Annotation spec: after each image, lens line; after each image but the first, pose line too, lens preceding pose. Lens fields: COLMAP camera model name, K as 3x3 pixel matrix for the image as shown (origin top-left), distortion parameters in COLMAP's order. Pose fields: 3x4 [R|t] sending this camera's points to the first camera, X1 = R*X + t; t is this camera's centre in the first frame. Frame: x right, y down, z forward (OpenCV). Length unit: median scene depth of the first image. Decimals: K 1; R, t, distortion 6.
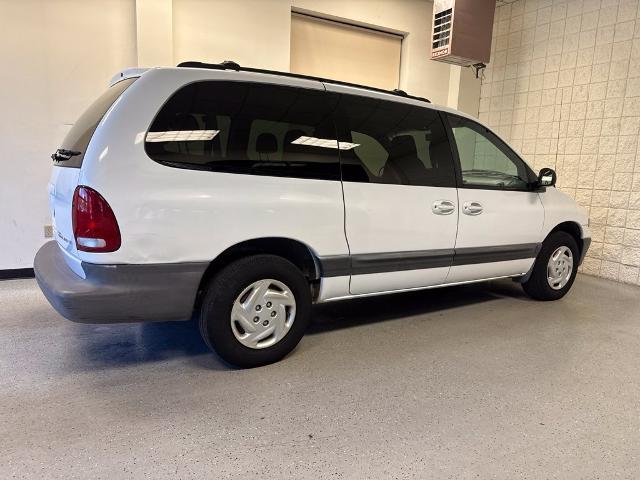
lens RADIAL K [[457.0, 0, 317.3], [0, 457.0, 243.4], [0, 0, 1]] dist [0.041154, -0.040683]
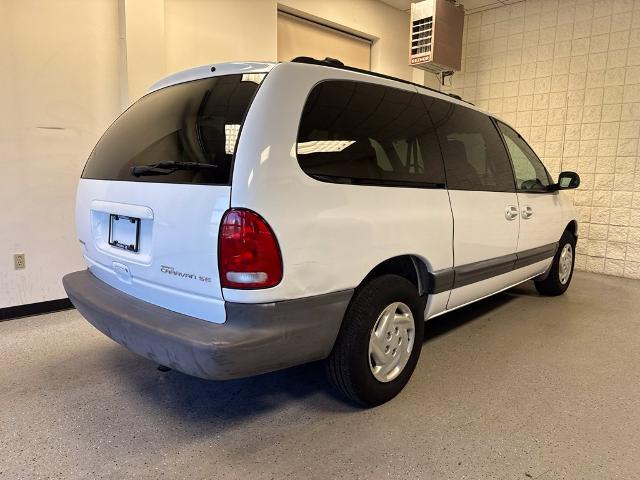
lens RADIAL K [[460.5, 0, 316.1], [0, 460.5, 237.9], [0, 0, 1]] dist [0.031509, -0.040804]
pose [[0.968427, -0.053952, 0.243388, -0.309766], [0.058802, 0.998189, -0.012704, -0.029271], [-0.242262, 0.026615, 0.969846, 0.105745]]
